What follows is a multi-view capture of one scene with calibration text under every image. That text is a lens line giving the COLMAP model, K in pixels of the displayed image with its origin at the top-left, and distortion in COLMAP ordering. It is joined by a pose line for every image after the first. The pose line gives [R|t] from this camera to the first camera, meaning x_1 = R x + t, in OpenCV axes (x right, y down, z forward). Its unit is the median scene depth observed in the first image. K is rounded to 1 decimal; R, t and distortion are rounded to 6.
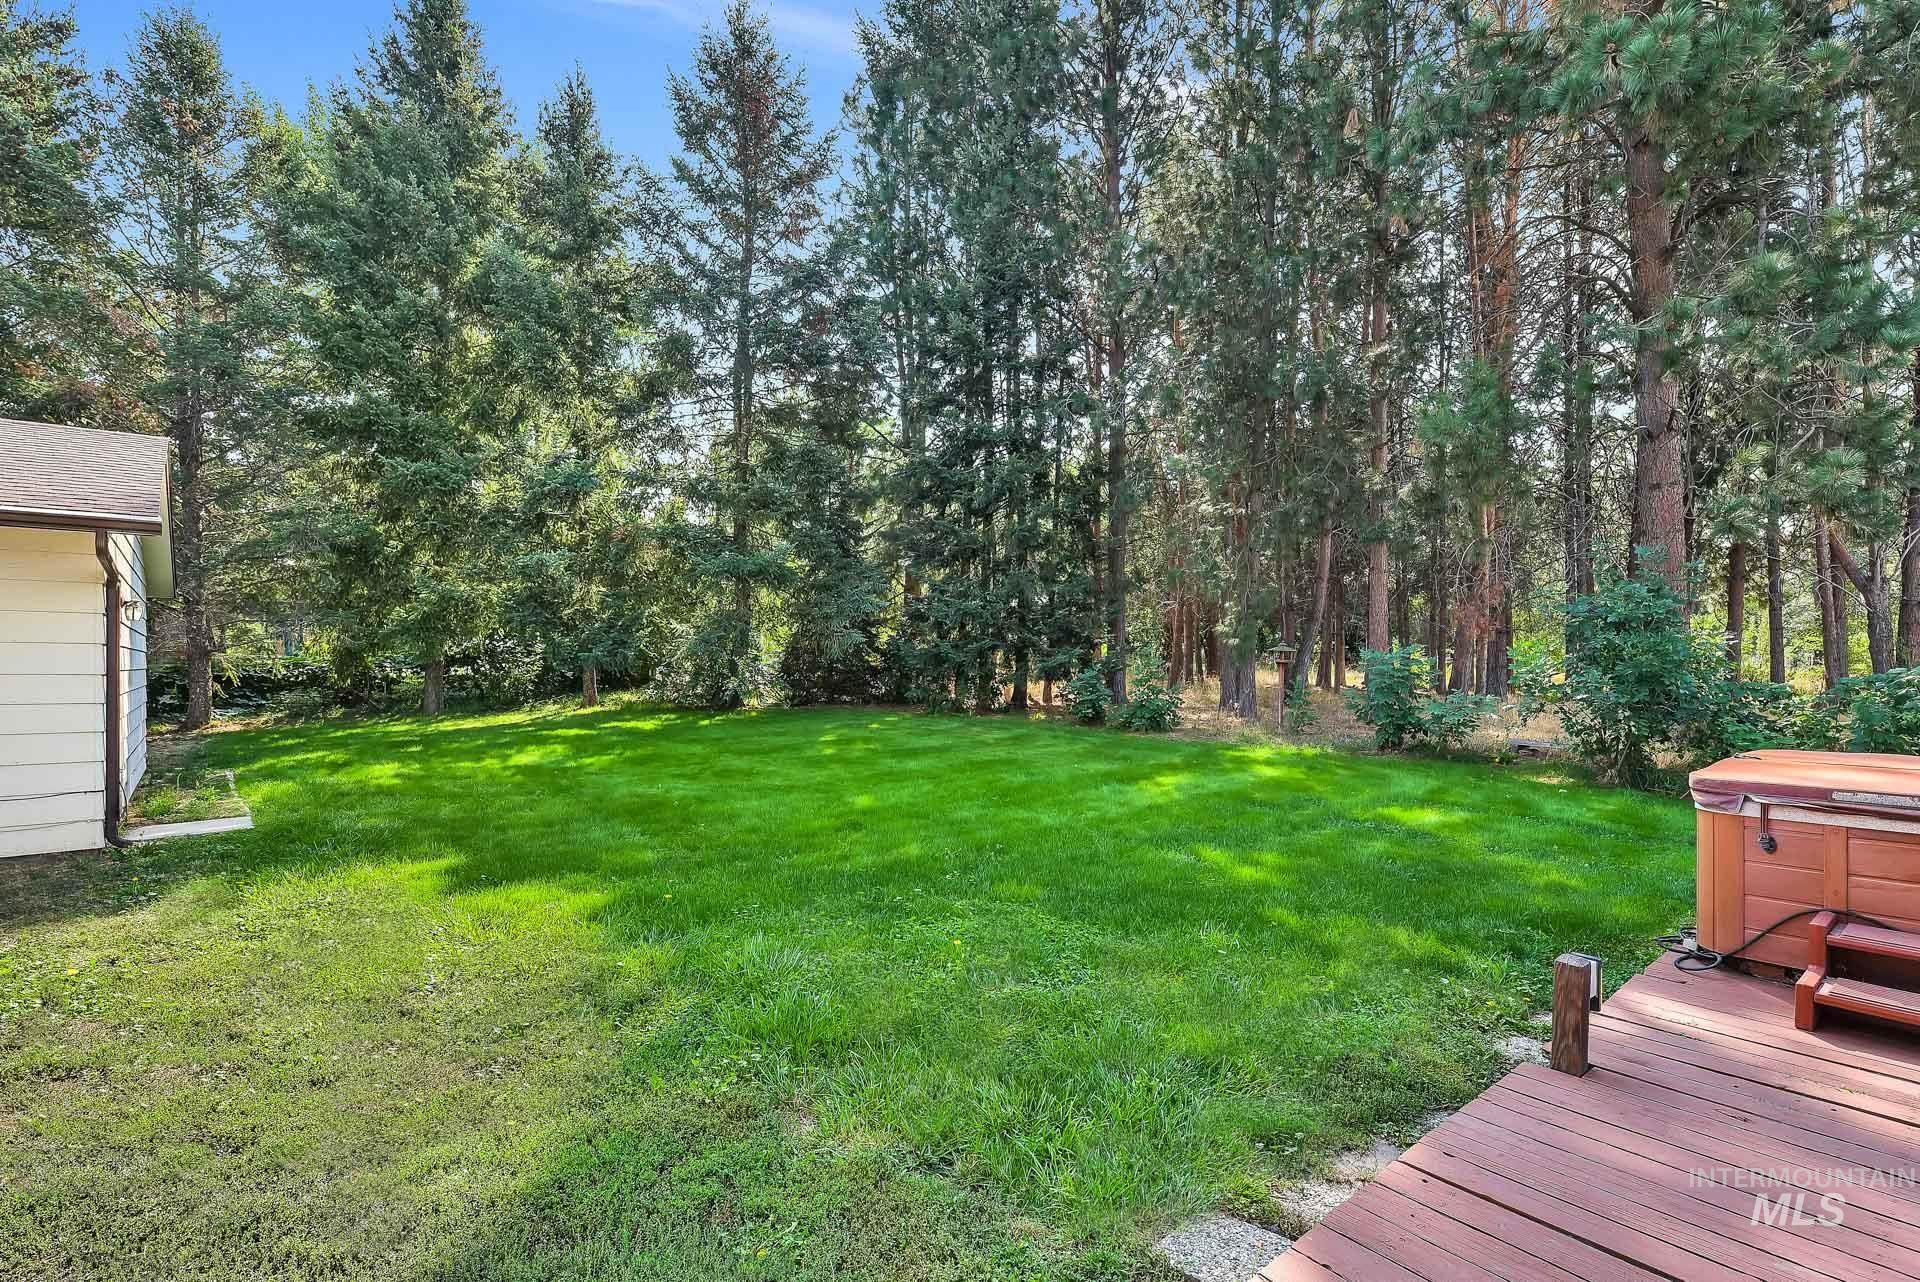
lens RADIAL K [[905.0, 0, 960.0], [0, 905.0, 641.0], [0, 0, 1]] dist [0.001459, 0.001125]
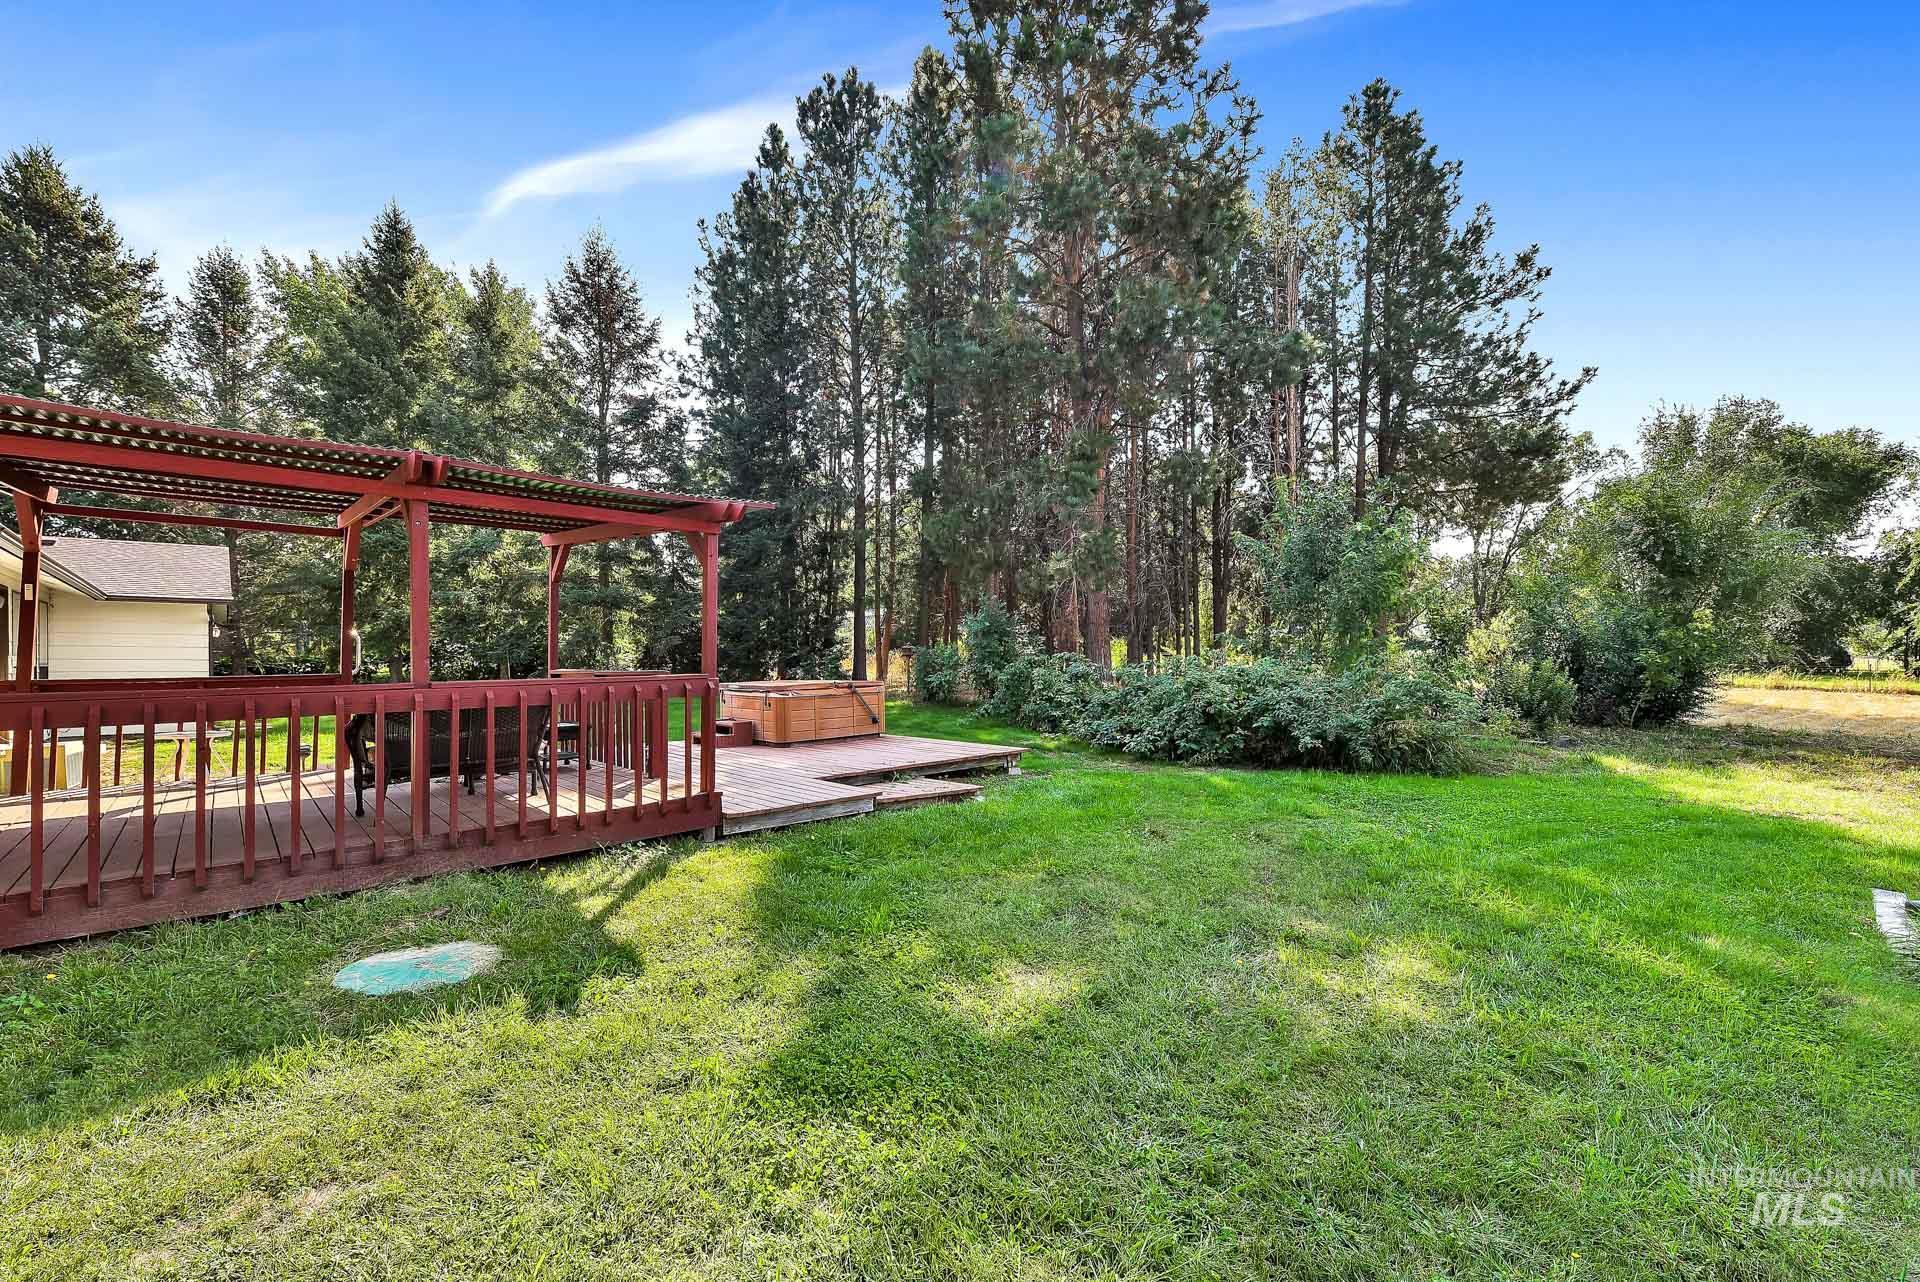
lens RADIAL K [[787.5, 0, 960.0], [0, 787.5, 641.0], [0, 0, 1]] dist [-0.001044, -0.000210]
pose [[0.998357, -0.005691, 0.057013, 0.303192], [0.005720, 0.999984, -0.000354, -0.001669], [-0.057010, 0.000680, 0.998373, -0.391267]]
